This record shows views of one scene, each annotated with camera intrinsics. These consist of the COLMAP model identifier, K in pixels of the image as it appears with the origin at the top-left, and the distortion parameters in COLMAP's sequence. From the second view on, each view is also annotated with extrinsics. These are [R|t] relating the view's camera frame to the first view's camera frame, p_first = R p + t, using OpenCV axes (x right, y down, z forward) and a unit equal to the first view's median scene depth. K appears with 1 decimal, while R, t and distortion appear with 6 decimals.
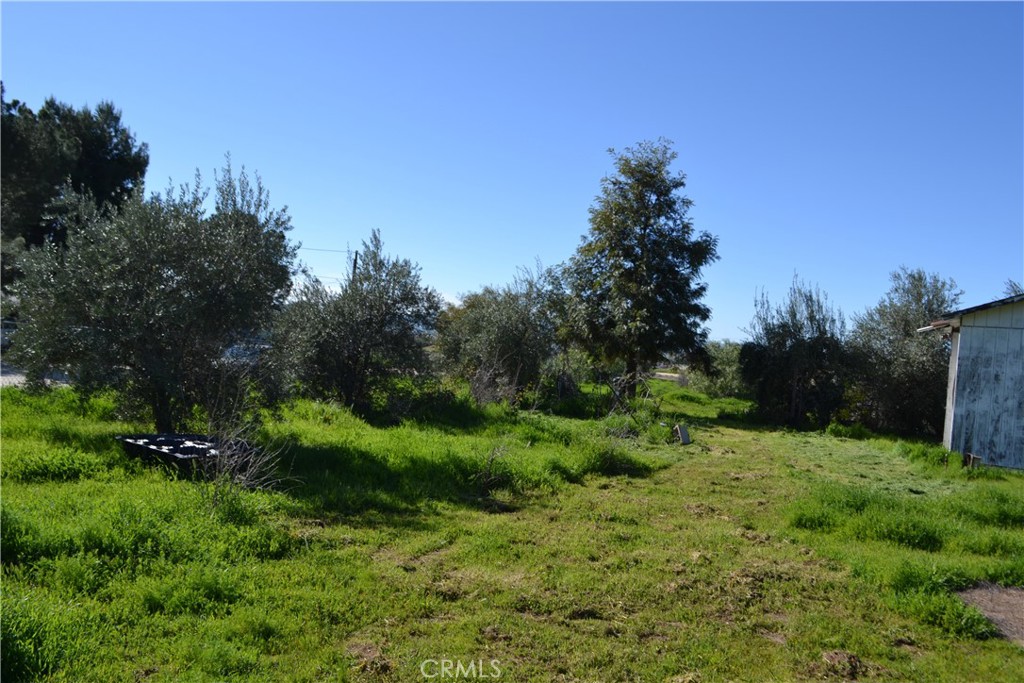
lens RADIAL K [[823.0, 0, 510.8], [0, 823.0, 342.6], [0, 0, 1]] dist [-0.087330, 0.020149]
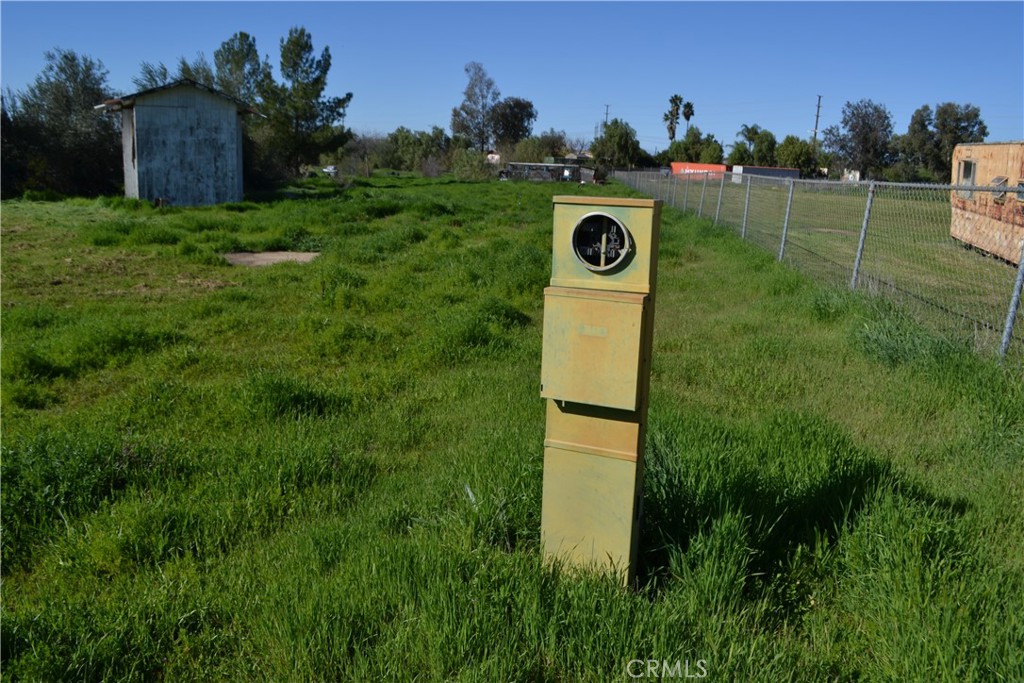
lens RADIAL K [[823.0, 0, 510.2], [0, 823.0, 344.1], [0, 0, 1]] dist [-0.087330, 0.020149]
pose [[0.531925, -0.240799, 0.811832, -0.295350], [-0.001024, 0.958532, 0.284983, -0.021469], [-0.846791, -0.152421, 0.509621, -0.281937]]
